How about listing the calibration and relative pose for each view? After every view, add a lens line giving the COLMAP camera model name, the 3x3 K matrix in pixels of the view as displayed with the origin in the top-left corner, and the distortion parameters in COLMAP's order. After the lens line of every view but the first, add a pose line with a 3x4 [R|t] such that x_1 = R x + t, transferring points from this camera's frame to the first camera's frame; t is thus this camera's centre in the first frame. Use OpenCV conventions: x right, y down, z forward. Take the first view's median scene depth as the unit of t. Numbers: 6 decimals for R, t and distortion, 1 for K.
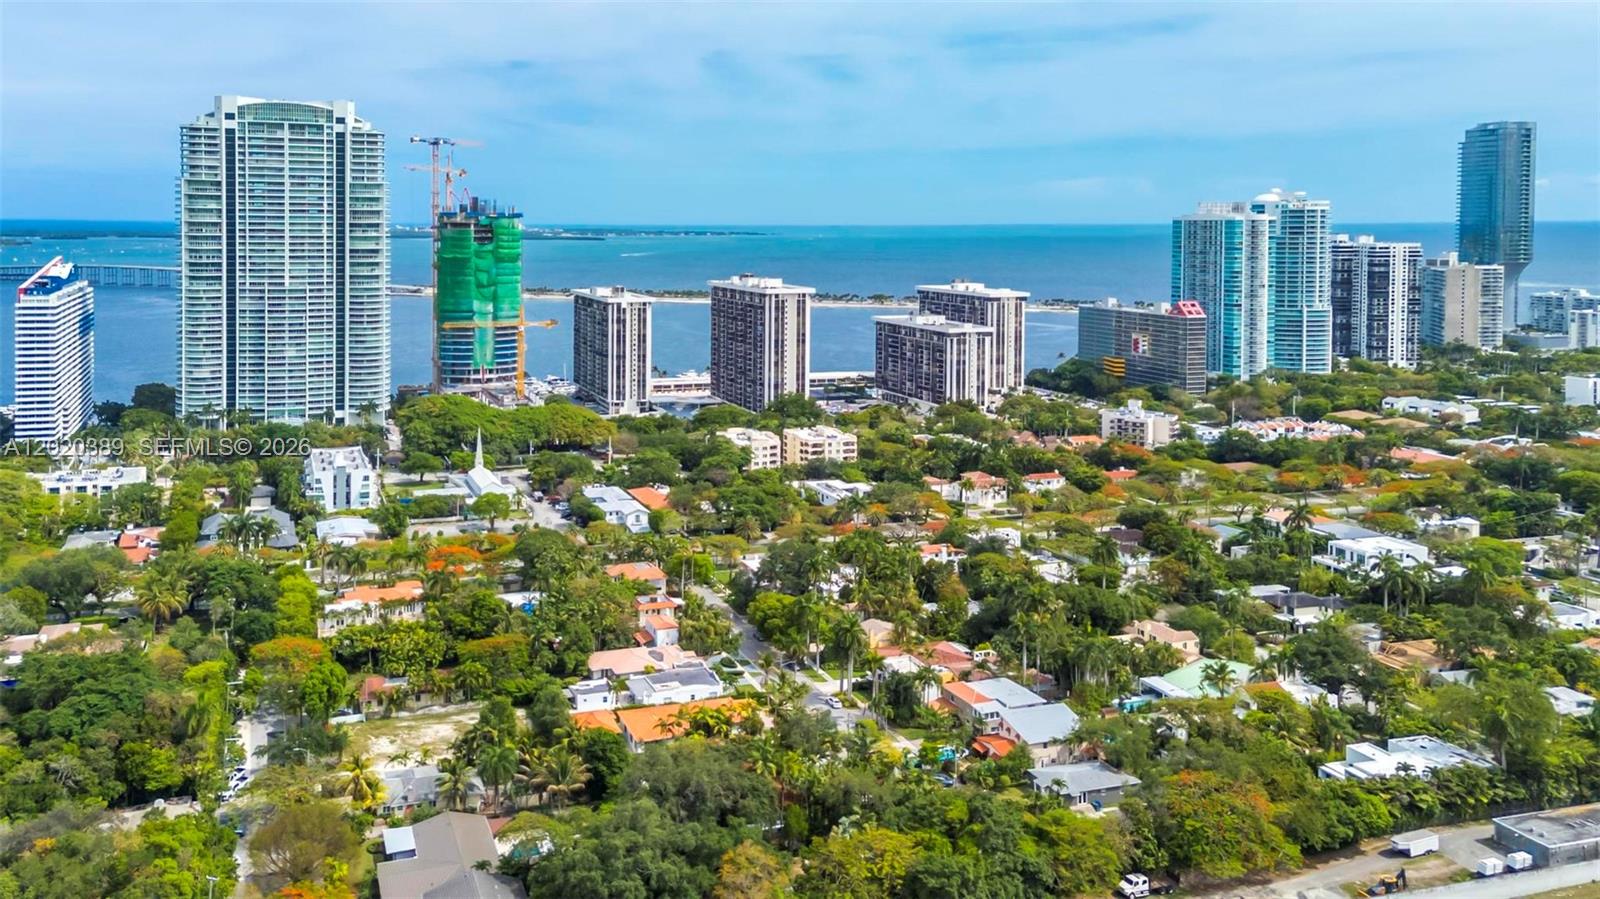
lens RADIAL K [[1196.7, 0, 651.1], [0, 1196.7, 262.4], [0, 0, 1]] dist [0.089618, -0.005882]
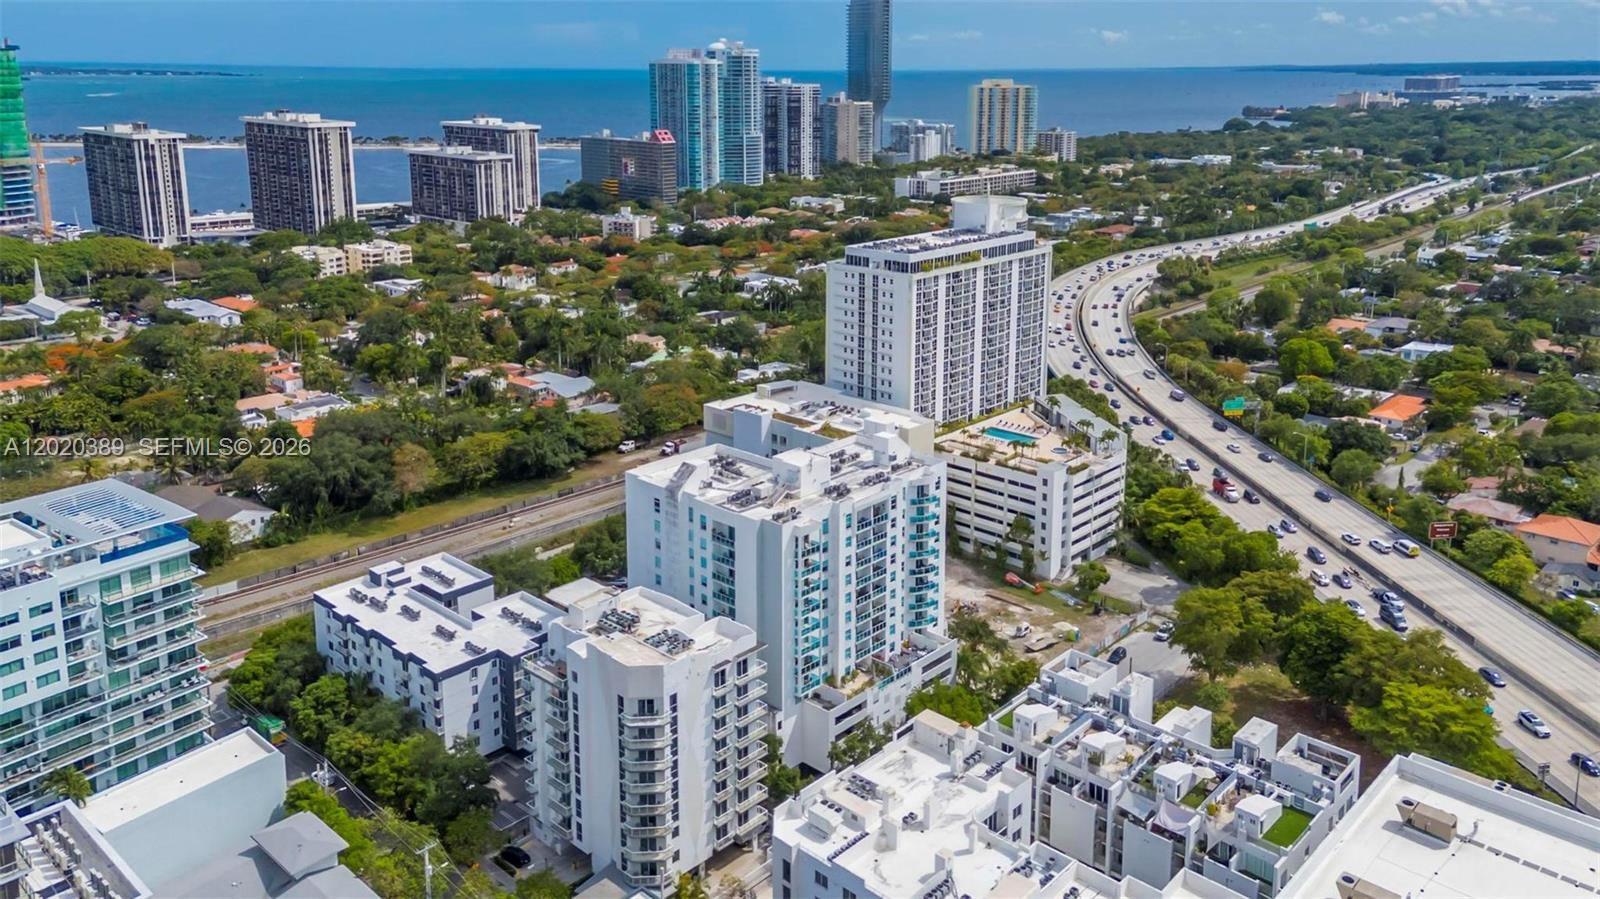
lens RADIAL K [[1189.2, 0, 800.6], [0, 1189.2, 326.6], [0, 0, 1]] dist [0.053446, -0.000415]
pose [[0.866207, -0.101176, 0.489334, -0.070417], [0.011206, 0.982974, 0.183404, 0.008981], [-0.499559, -0.153382, 0.852593, -0.184298]]
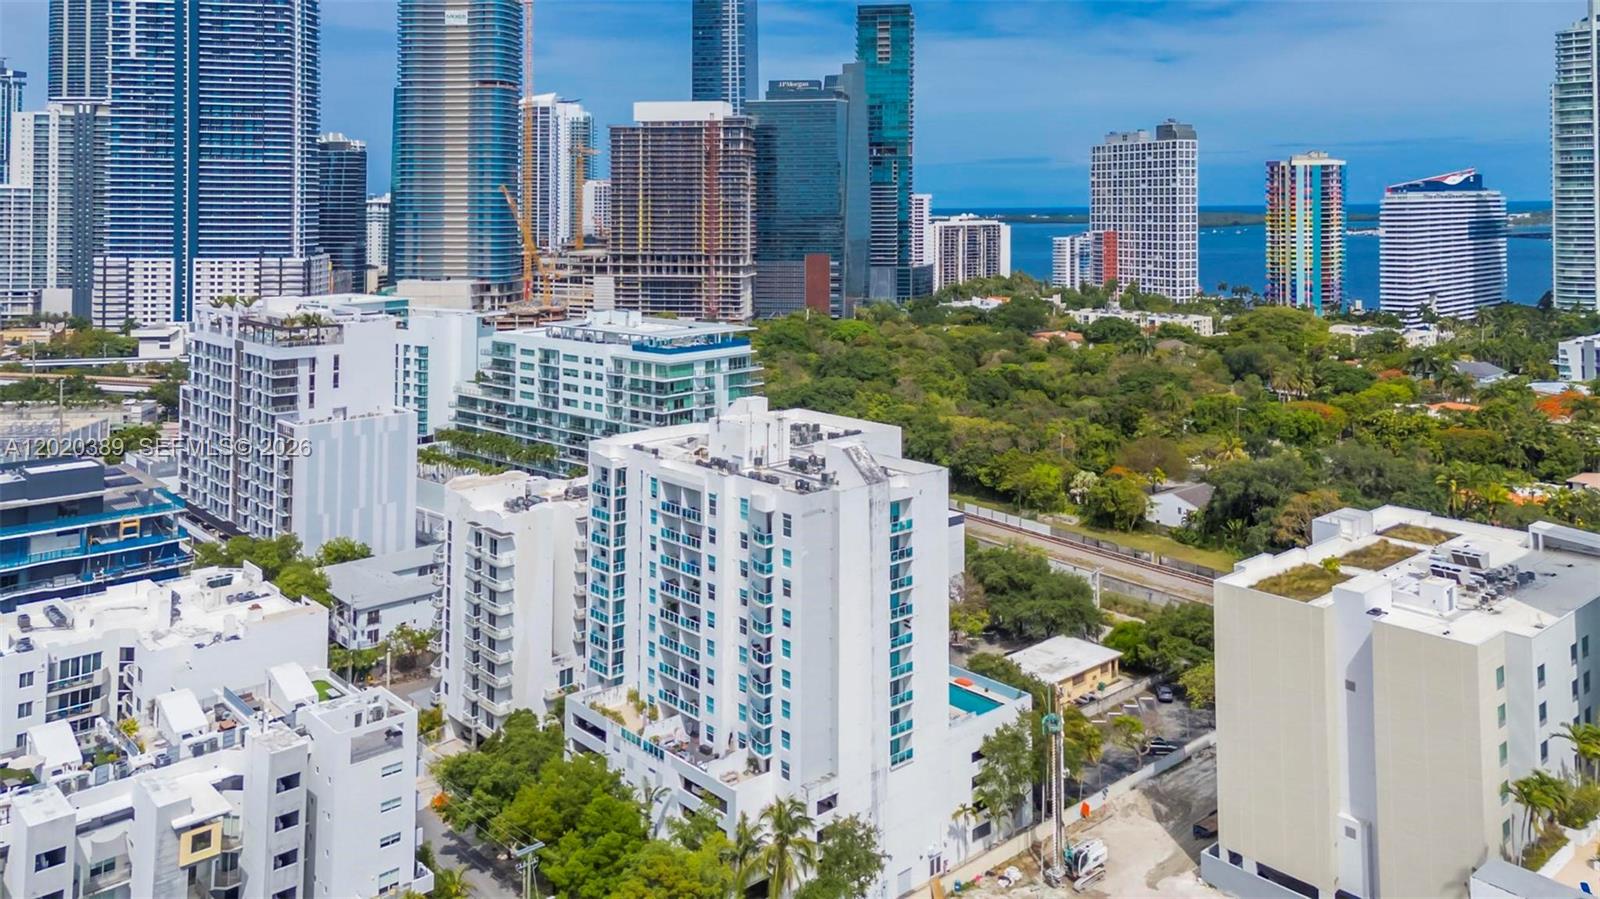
lens RADIAL K [[1192.3, 0, 780.1], [0, 1192.3, 230.2], [0, 0, 1]] dist [0.037656, 0.005055]
pose [[0.386177, 0.001444, -0.922424, 0.302208], [-0.012112, 0.999921, -0.003505, 0.065388], [0.922345, 0.012526, 0.386163, -0.004607]]
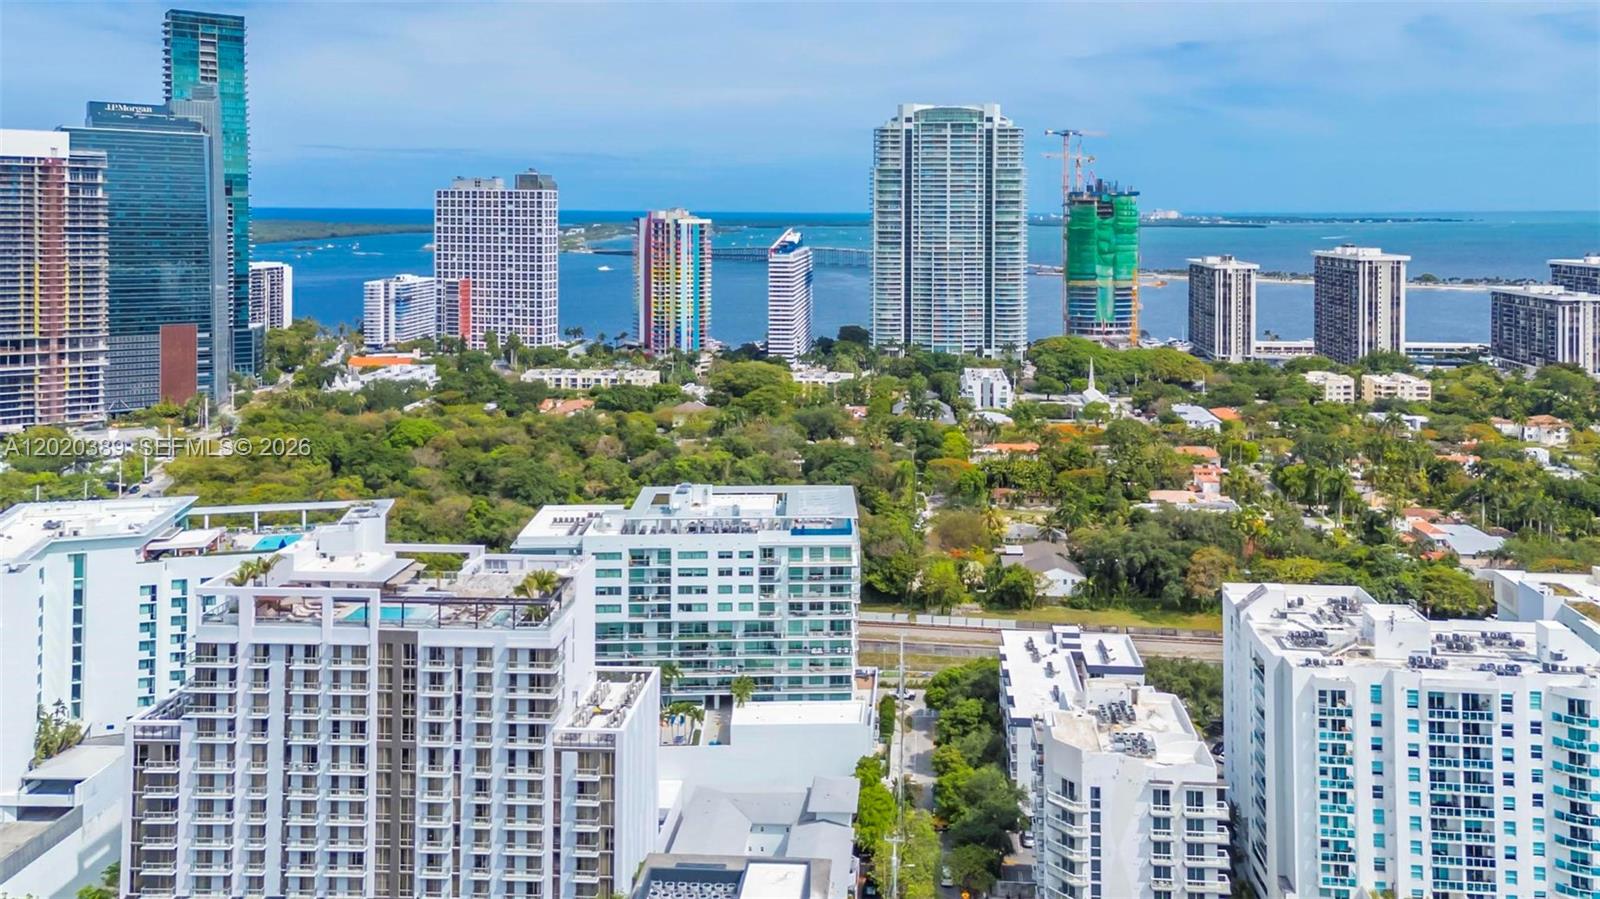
lens RADIAL K [[1196.0, 0, 851.3], [0, 1196.0, 248.3], [0, 0, 1]] dist [0.041388, 0.003621]
pose [[0.931074, 0.005680, -0.364785, 0.065882], [-0.006443, 0.999979, -0.000874, 0.019426], [0.364773, 0.003164, 0.931091, -0.221063]]
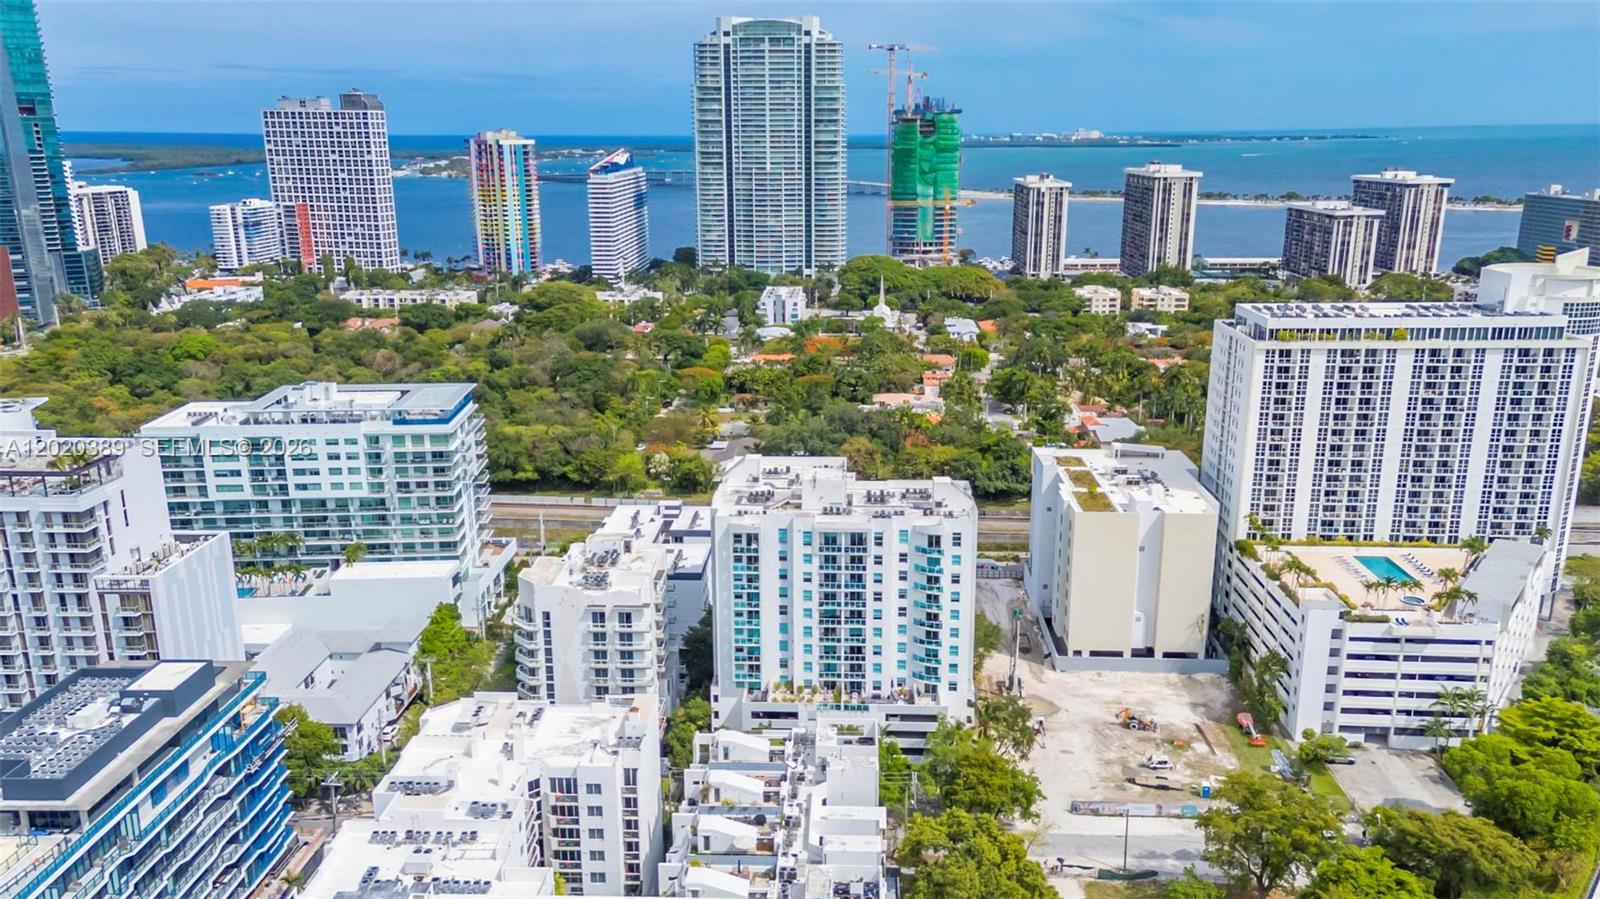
lens RADIAL K [[1156.9, 0, 806.8], [0, 1156.9, 482.8], [0, 0, 1]] dist [0.016283, 0.003052]
pose [[0.939651, 0.088019, -0.330618, 0.180007], [0.000167, 0.966223, 0.257707, 0.022984], [0.342134, -0.242210, 0.907898, -0.205988]]
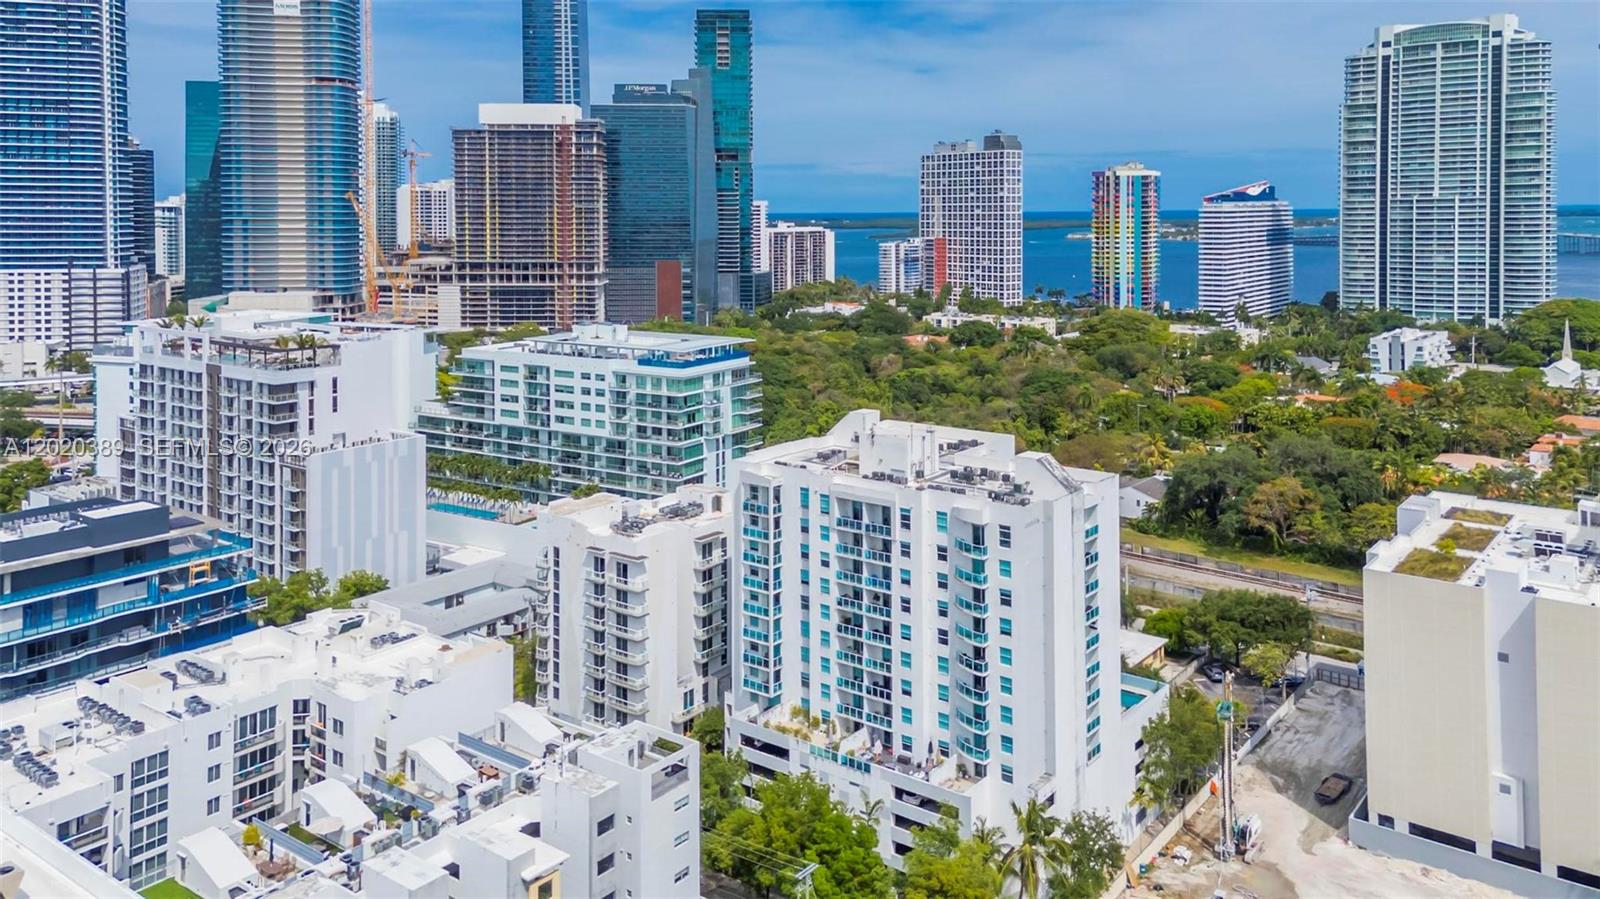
lens RADIAL K [[1195.6, 0, 783.0], [0, 1195.6, 261.6], [0, 0, 1]] dist [0.029297, 0.036912]
pose [[0.552452, 0.019698, -0.833312, 0.267254], [-0.010288, 0.999806, 0.016813, 0.063892], [0.833481, -0.000715, 0.552547, -0.071474]]
